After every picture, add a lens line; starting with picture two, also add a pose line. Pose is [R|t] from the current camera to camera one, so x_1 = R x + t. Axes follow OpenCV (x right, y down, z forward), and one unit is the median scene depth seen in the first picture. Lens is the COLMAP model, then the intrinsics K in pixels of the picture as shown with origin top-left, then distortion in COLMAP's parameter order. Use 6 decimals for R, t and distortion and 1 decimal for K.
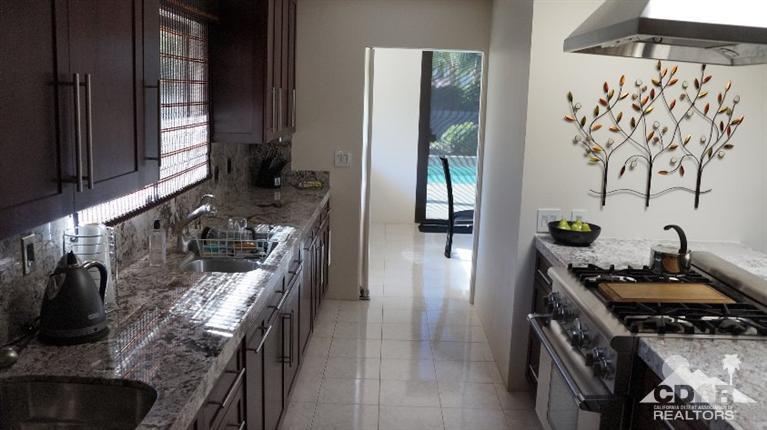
lens RADIAL K [[683.4, 0, 383.5], [0, 683.4, 215.0], [0, 0, 1]] dist [-0.116457, 0.022525]
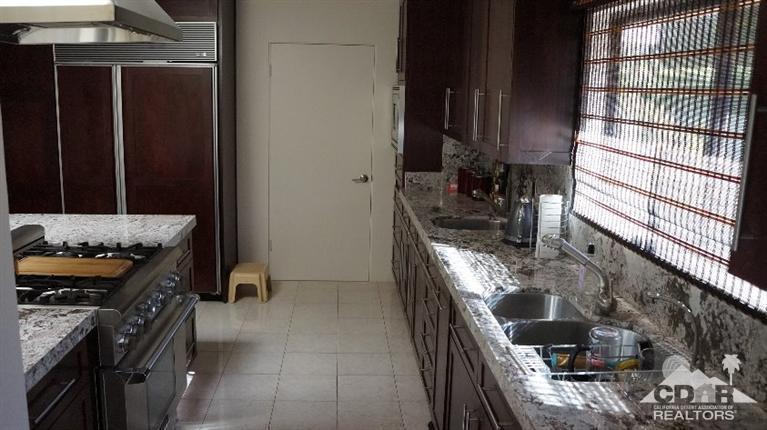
lens RADIAL K [[683.4, 0, 383.5], [0, 683.4, 215.0], [0, 0, 1]] dist [-0.116457, 0.022525]
pose [[-0.995889, -0.043385, -0.079515, 0.020899], [-0.068275, 0.936417, 0.344184, -0.360513], [0.059526, 0.348198, -0.935529, 2.024832]]
